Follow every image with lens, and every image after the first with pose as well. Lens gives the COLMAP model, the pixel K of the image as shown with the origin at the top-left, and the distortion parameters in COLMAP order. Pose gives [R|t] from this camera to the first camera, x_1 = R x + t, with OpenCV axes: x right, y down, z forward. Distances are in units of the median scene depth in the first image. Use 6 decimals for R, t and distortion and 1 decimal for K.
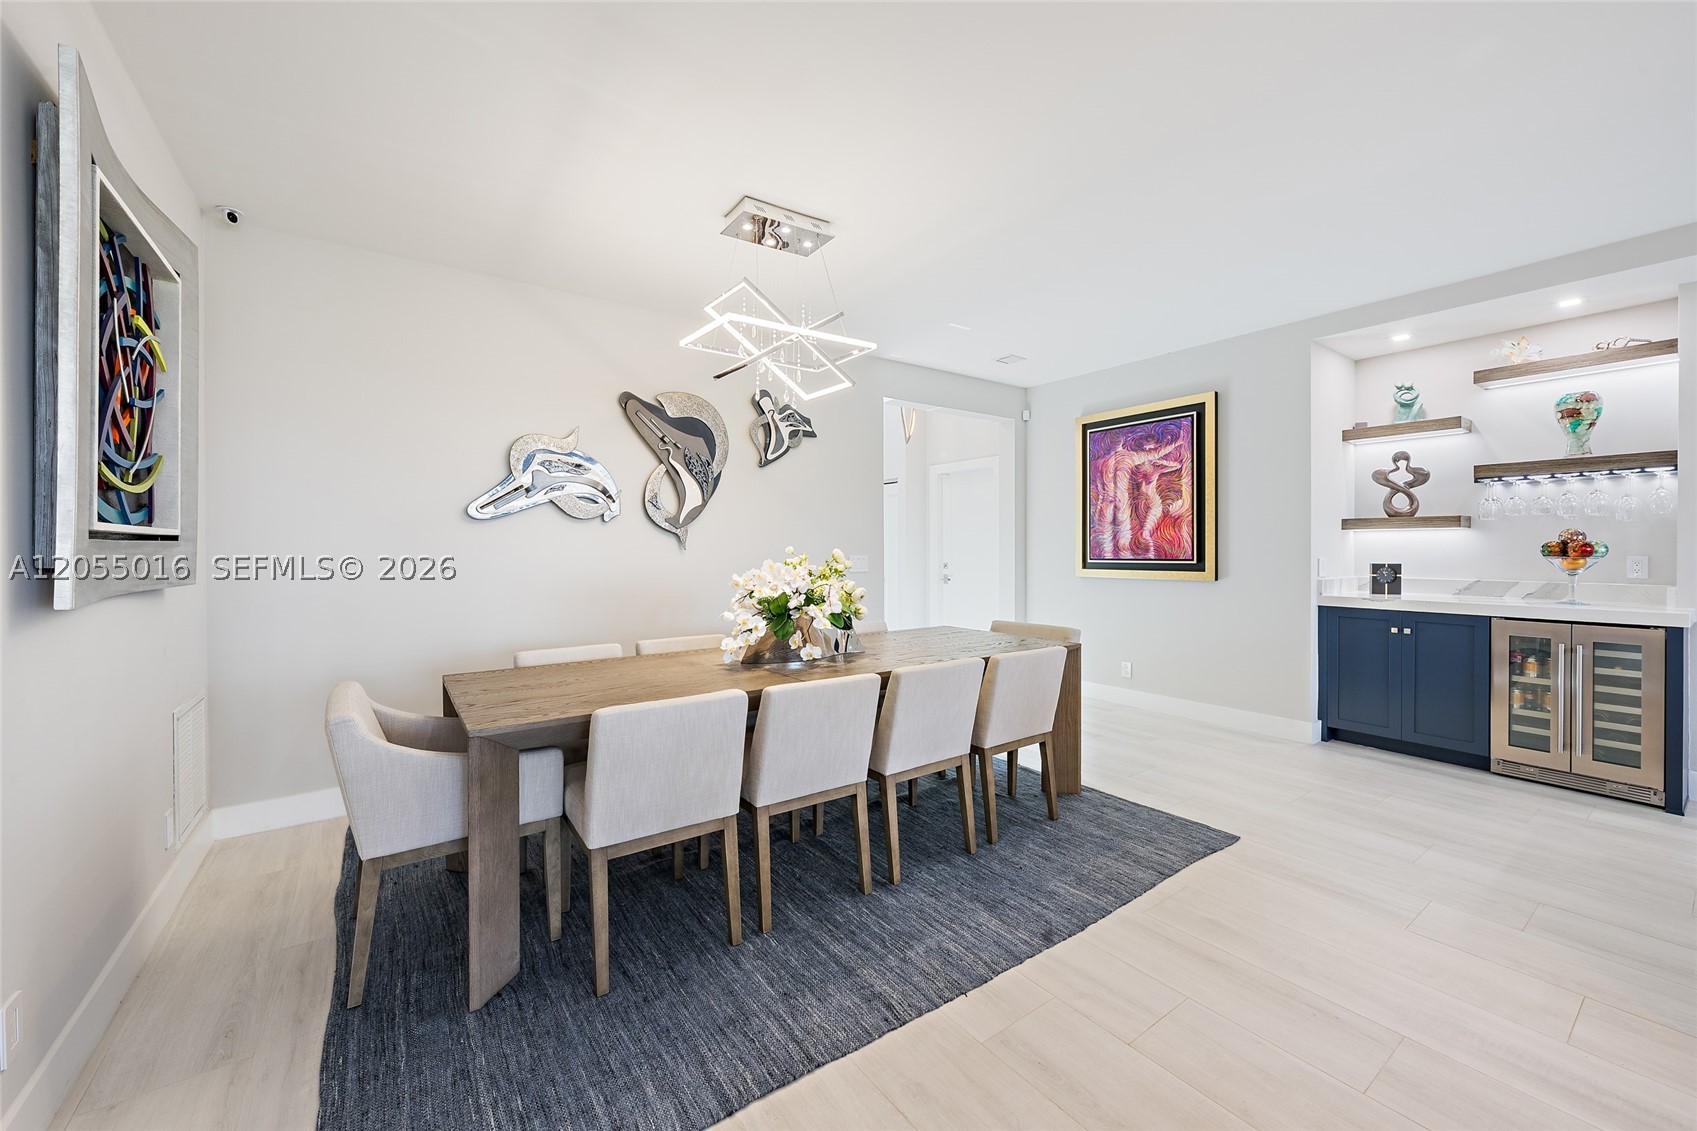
lens RADIAL K [[668.8, 0, 846.2], [0, 668.8, 553.0], [0, 0, 1]] dist [-0.001607, 0.000448]
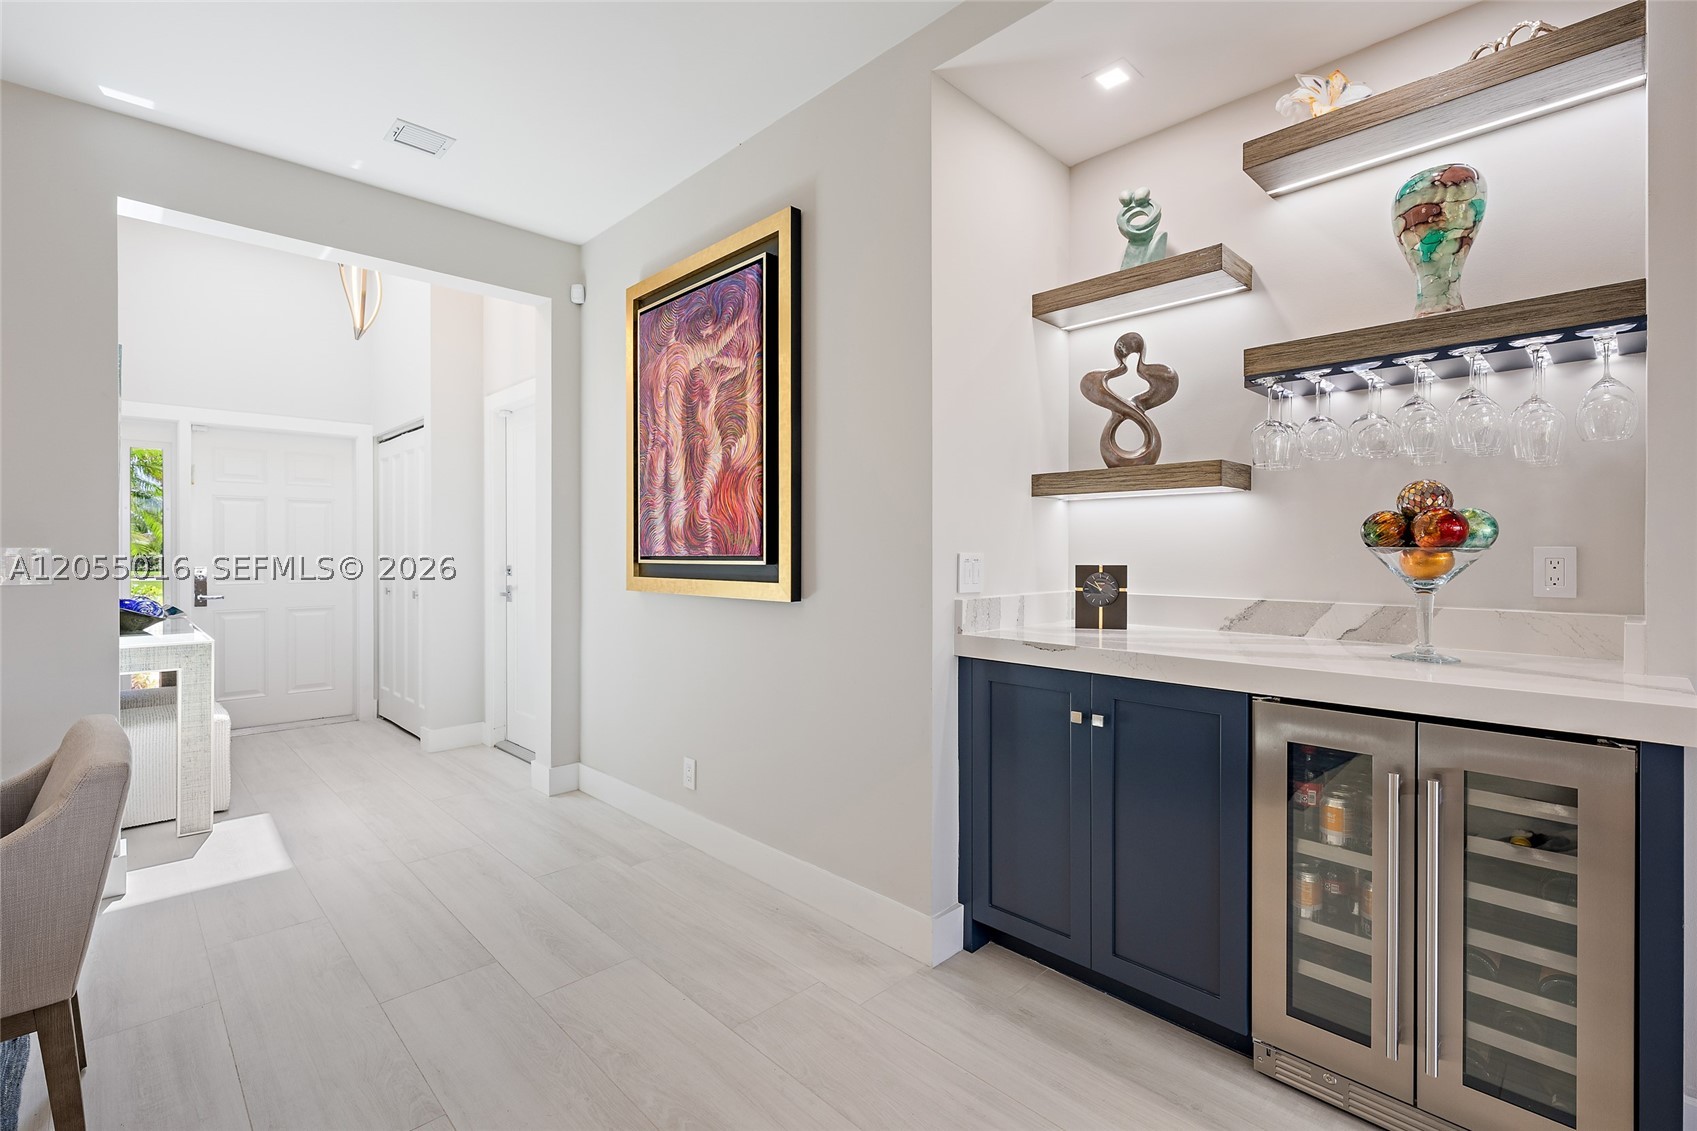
lens RADIAL K [[778.5, 0, 848.4], [0, 778.5, 550.8], [0, 0, 1]] dist [0.003084, -0.001826]
pose [[0.988274, 0.003153, 0.152656, 0.579907], [-0.002175, 0.999976, -0.006572, 0.010190], [-0.152673, 0.006163, 0.988258, 0.506181]]
